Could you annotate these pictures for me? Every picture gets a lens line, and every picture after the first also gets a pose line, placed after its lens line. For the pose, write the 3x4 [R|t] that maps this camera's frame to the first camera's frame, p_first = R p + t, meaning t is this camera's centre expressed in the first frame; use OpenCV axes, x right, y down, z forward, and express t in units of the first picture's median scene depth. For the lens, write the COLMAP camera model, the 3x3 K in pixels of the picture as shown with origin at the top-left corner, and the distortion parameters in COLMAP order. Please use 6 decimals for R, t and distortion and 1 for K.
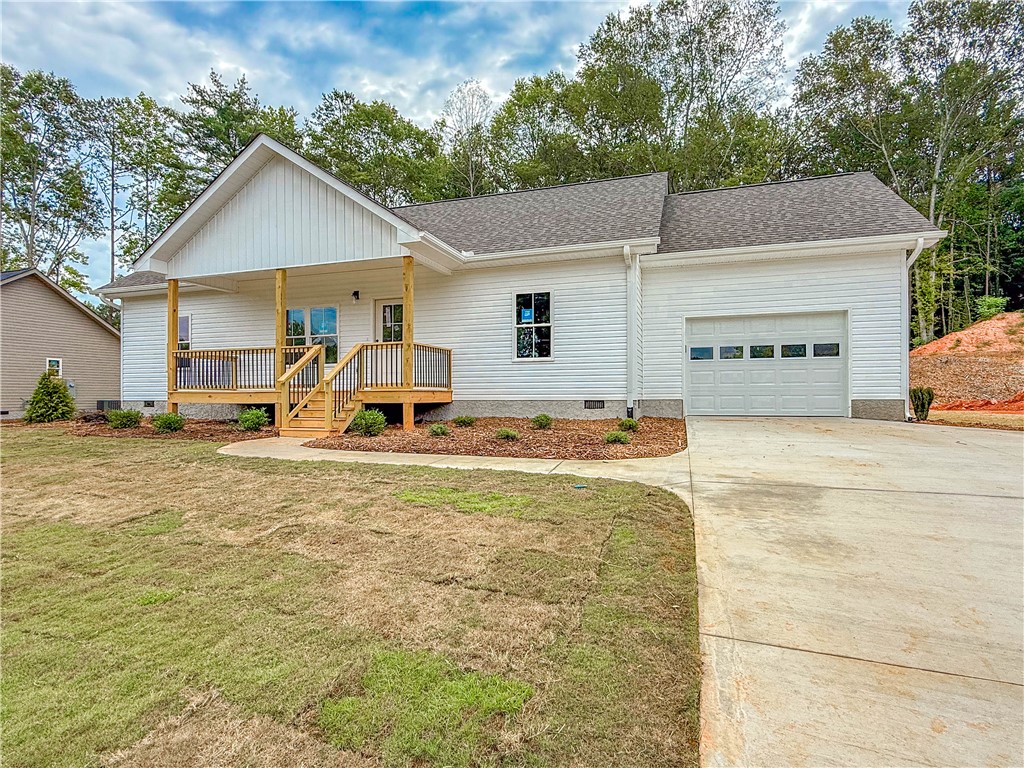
lens RADIAL K [[510.0, 0, 535.1], [0, 510.0, 381.7], [0, 0, 1]] dist [-0.002892, 0.000367]
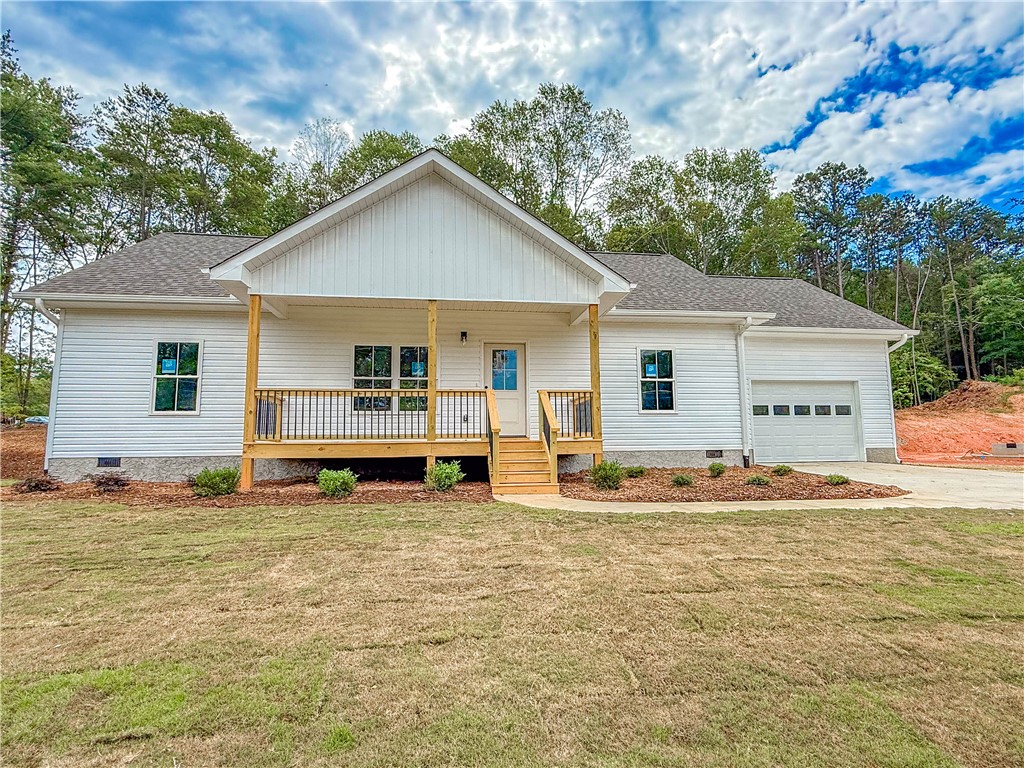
lens RADIAL K [[510.0, 0, 511.4], [0, 510.0, 388.8], [0, 0, 1]] dist [-0.002892, 0.000367]
pose [[0.906251, 0.045877, 0.420242, -0.714105], [-0.003307, 0.994833, -0.101471, 0.017267], [-0.422726, 0.090569, 0.901720, 0.164670]]
